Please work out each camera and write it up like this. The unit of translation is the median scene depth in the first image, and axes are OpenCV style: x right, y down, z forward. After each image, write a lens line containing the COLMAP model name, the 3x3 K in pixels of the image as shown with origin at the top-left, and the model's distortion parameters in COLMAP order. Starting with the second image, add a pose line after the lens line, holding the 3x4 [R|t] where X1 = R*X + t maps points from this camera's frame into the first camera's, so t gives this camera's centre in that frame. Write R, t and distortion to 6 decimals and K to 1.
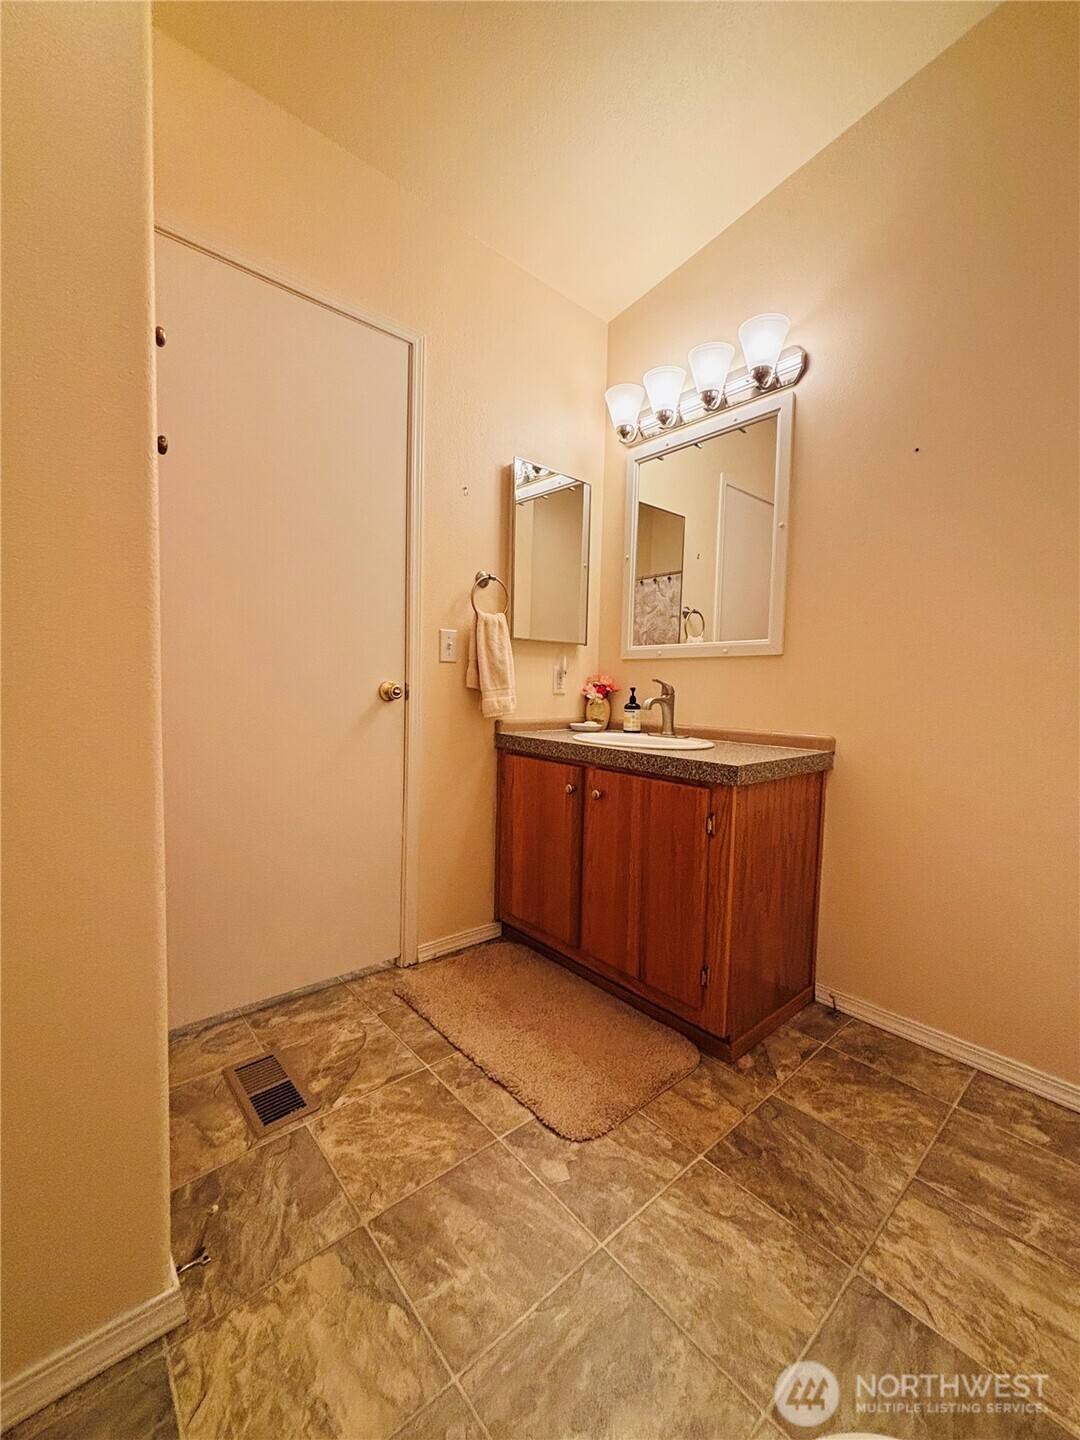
lens RADIAL K [[572.1, 0, 546.4], [0, 572.1, 718.4], [0, 0, 1]] dist [0.000390, 0.000464]
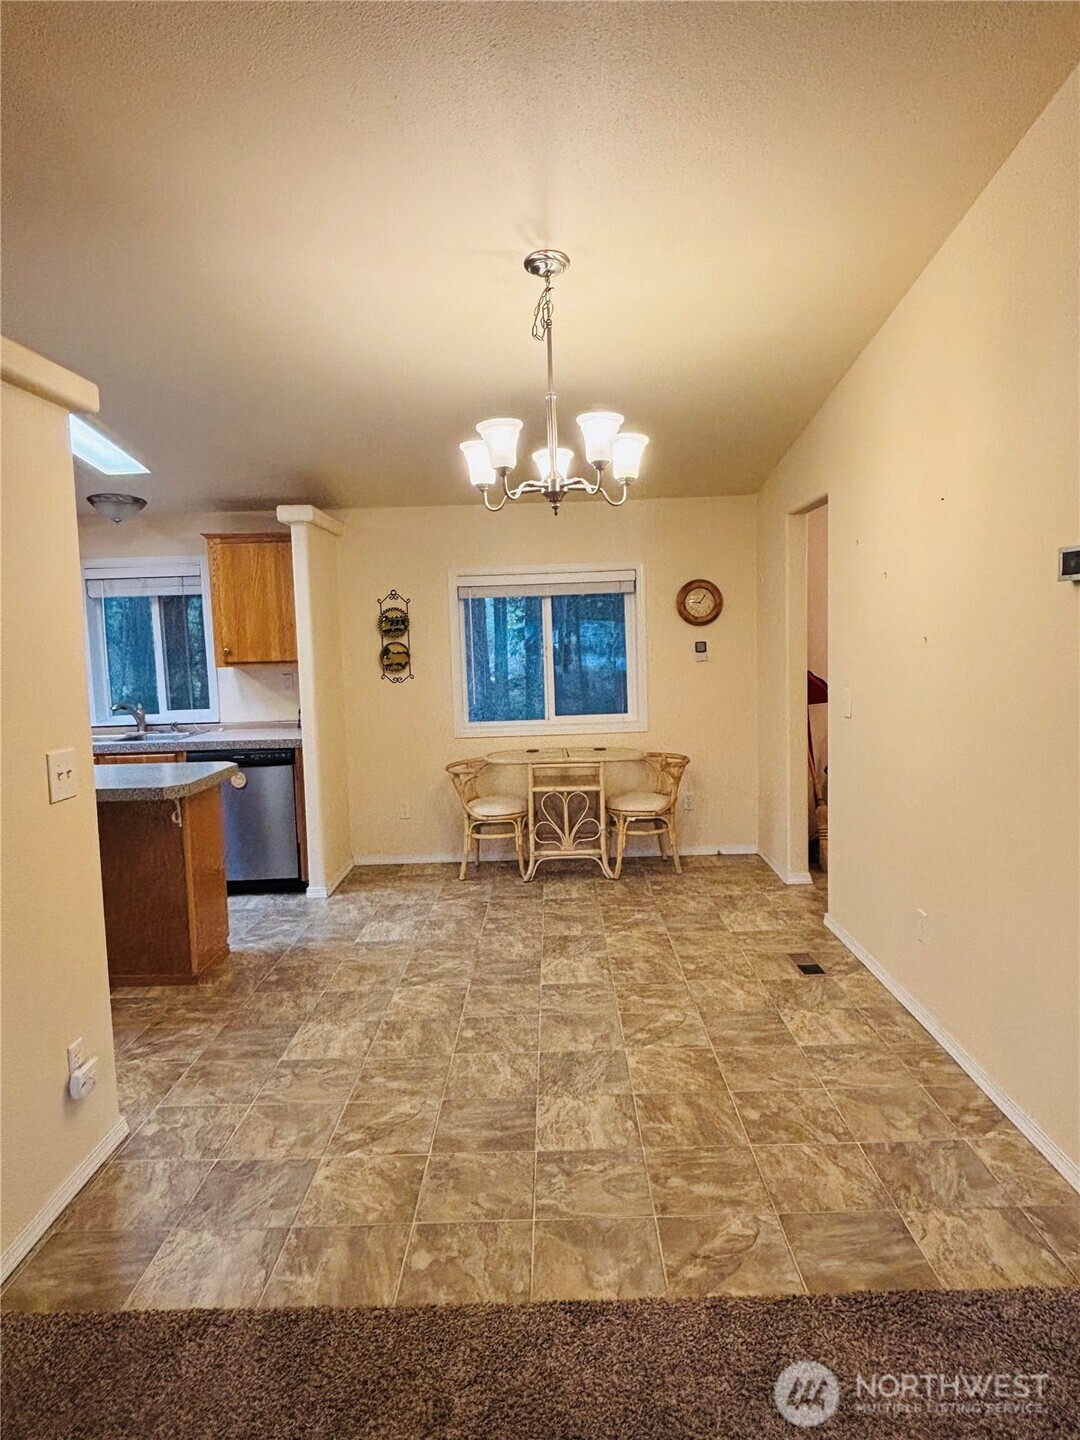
lens RADIAL K [[911.5, 0, 552.2], [0, 911.5, 716.5], [0, 0, 1]] dist [0.005267, -0.014458]
pose [[0.749149, 0.007327, -0.662361, 1.223998], [0.018195, 0.999334, 0.031635, -0.332351], [0.662152, -0.035751, 0.748517, -1.108701]]
